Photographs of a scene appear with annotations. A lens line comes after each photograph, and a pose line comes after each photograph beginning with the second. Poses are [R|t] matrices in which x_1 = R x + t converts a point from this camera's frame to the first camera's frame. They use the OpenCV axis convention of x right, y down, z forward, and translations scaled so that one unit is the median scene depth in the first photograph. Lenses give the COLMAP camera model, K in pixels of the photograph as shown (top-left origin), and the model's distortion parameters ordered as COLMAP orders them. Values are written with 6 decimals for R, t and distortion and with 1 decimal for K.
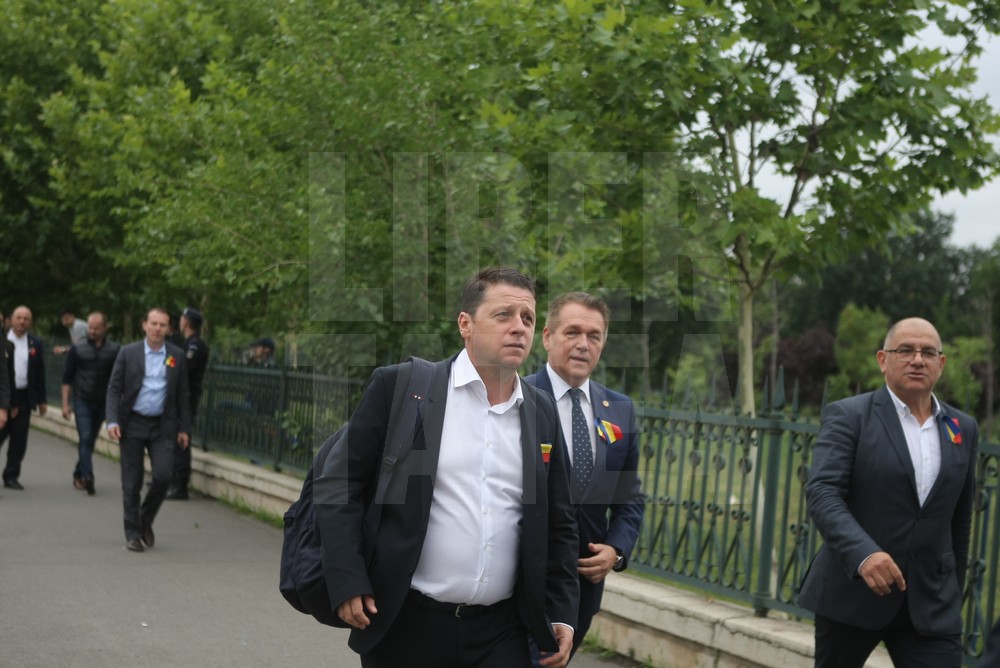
lens RADIAL K [[1777.8, 0, 502.4], [0, 1777.8, 332.1], [0, 0, 1]] dist [0.002975, 0.000000]
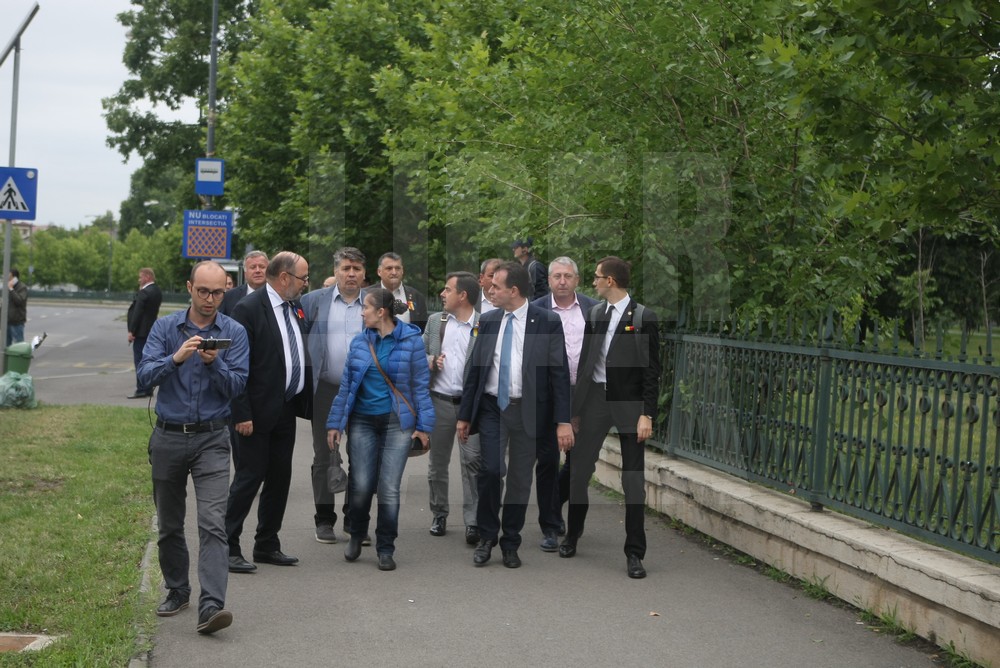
lens RADIAL K [[1642.1, 0, 487.1], [0, 1642.1, 321.2], [0, 0, 1]] dist [-0.028344, 0.000000]
pose [[0.975388, -0.033647, -0.217915, 0.026978], [0.039274, 0.998996, 0.021542, -0.002932], [0.216971, -0.029570, 0.975730, 0.107633]]
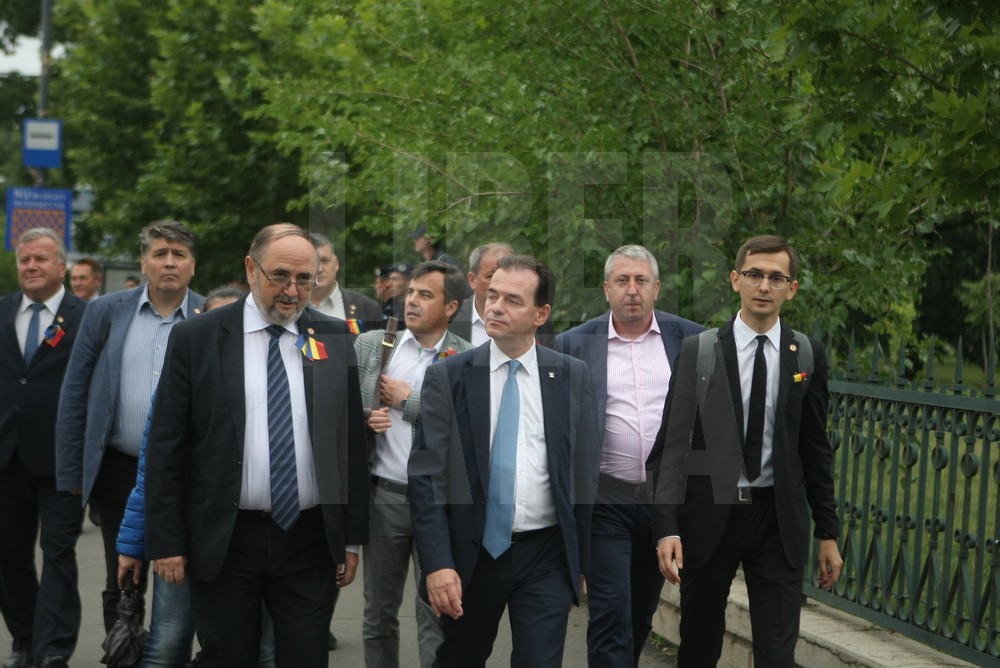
lens RADIAL K [[2125.1, 0, 489.3], [0, 2125.1, 308.8], [0, 0, 1]] dist [0.060572, 0.000000]
pose [[0.979906, -0.031138, -0.197017, 0.047735], [0.033455, 0.999405, 0.008441, -0.000372], [0.196637, -0.014863, 0.980364, 0.163185]]
